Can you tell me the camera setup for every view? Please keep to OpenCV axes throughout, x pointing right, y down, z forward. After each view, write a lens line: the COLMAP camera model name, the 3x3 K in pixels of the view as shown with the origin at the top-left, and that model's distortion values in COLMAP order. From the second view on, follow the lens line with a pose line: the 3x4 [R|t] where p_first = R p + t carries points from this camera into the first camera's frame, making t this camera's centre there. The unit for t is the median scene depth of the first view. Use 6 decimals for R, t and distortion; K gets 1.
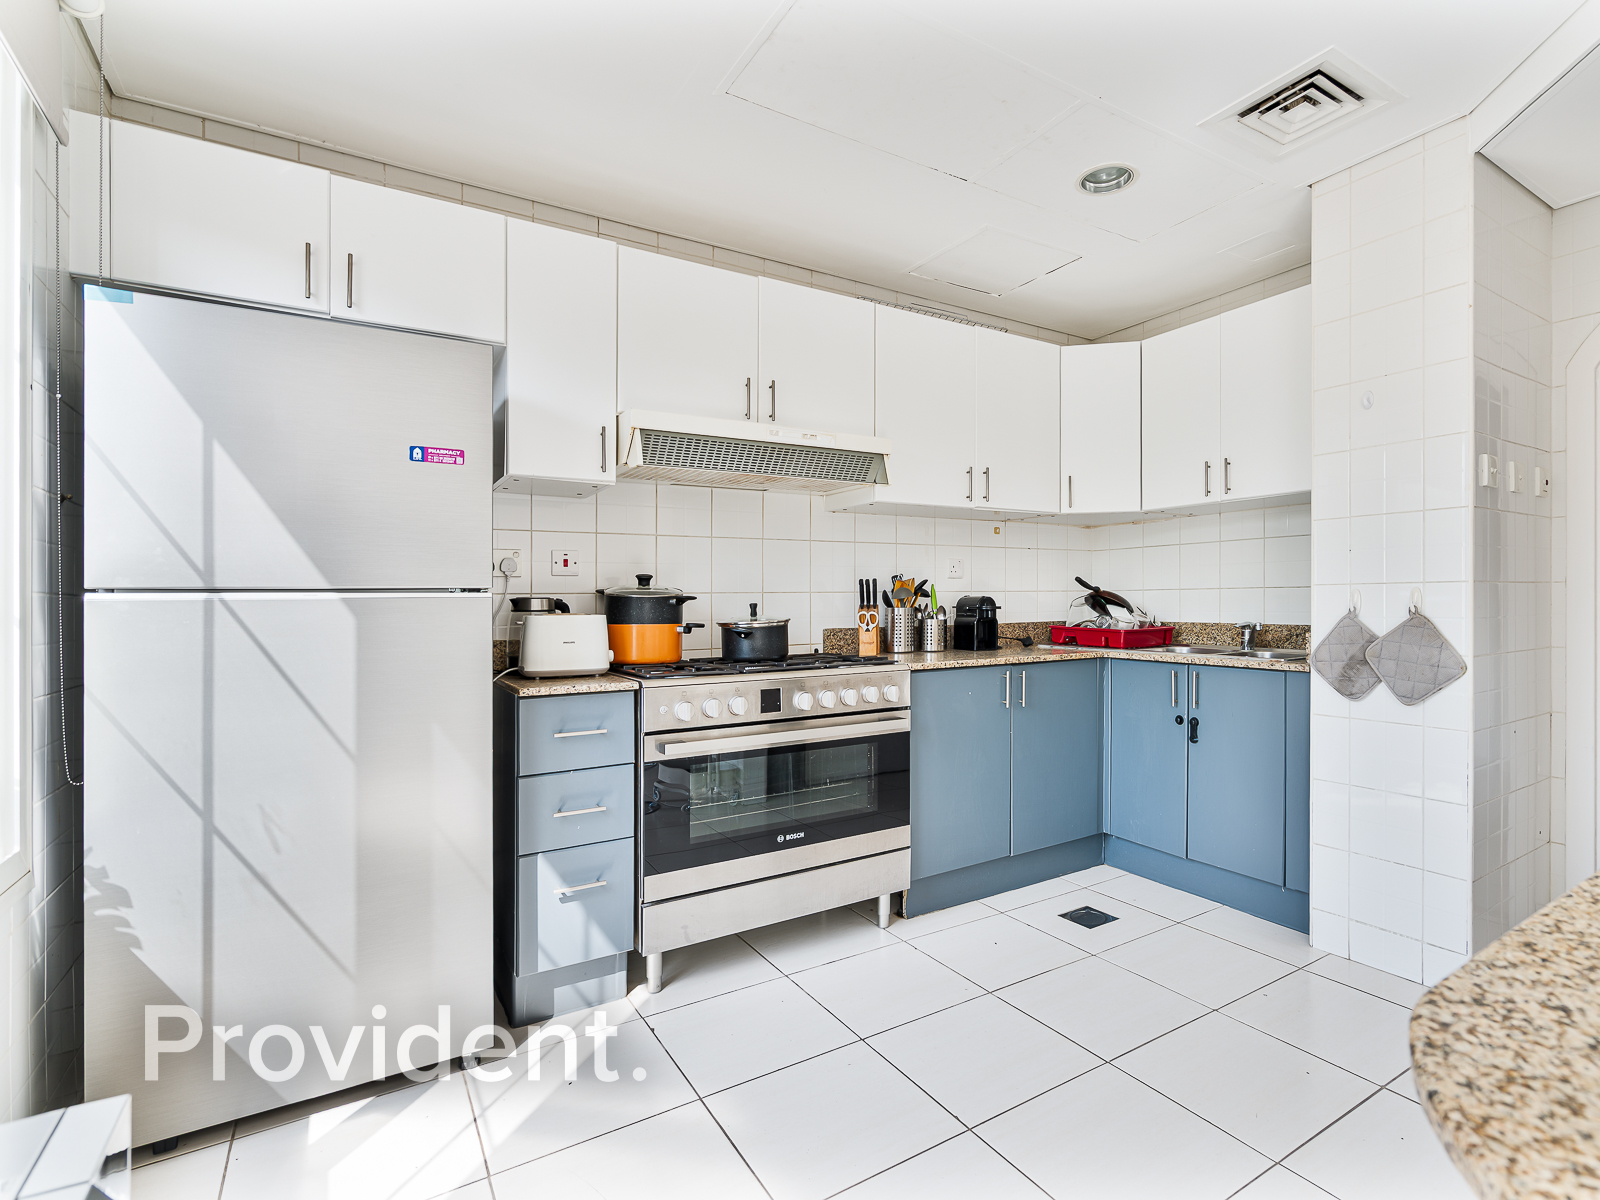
lens RADIAL K [[851.9, 0, 825.4], [0, 851.9, 605.0], [0, 0, 1]] dist [0.001274, 0.000864]
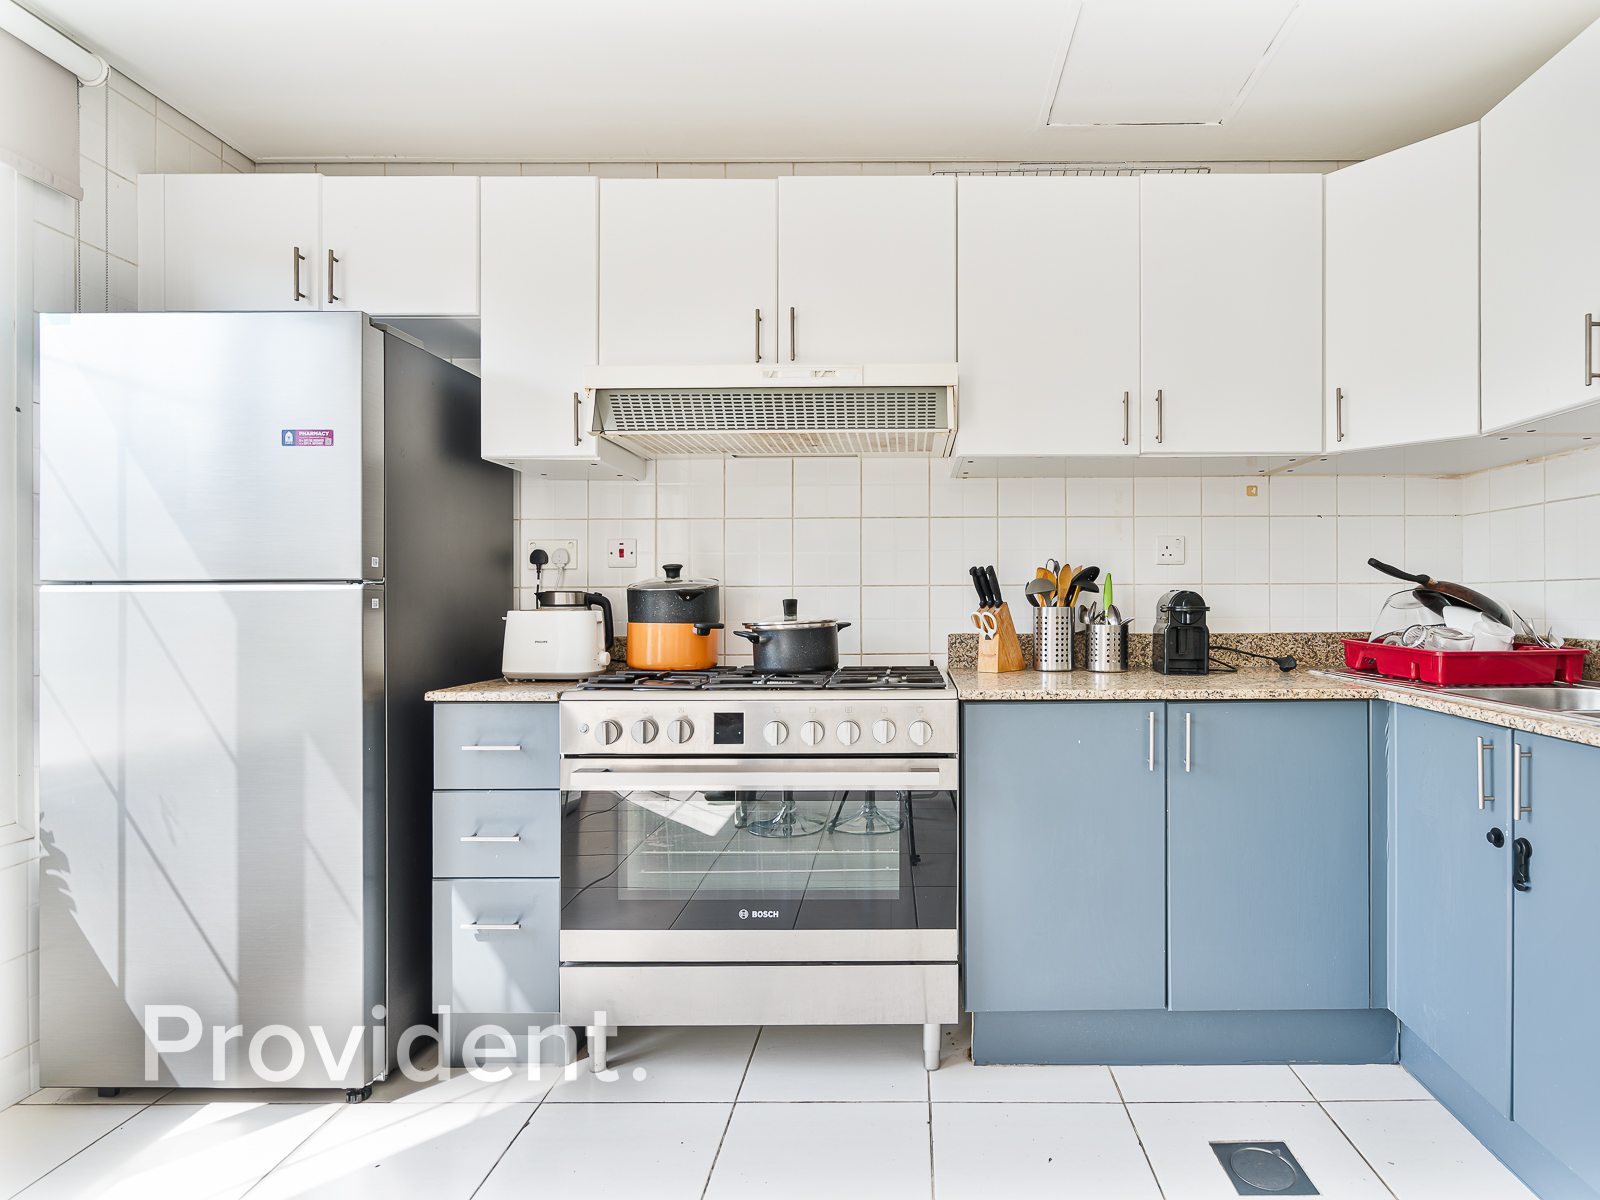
lens RADIAL K [[825.7, 0, 825.0], [0, 825.7, 598.5], [0, 0, 1]] dist [0.003393, -0.001782]
pose [[0.836635, 0.005897, -0.547729, 0.364193], [-0.007721, 0.999970, -0.001028, -0.002057], [0.547706, 0.005089, 0.836655, 0.391531]]
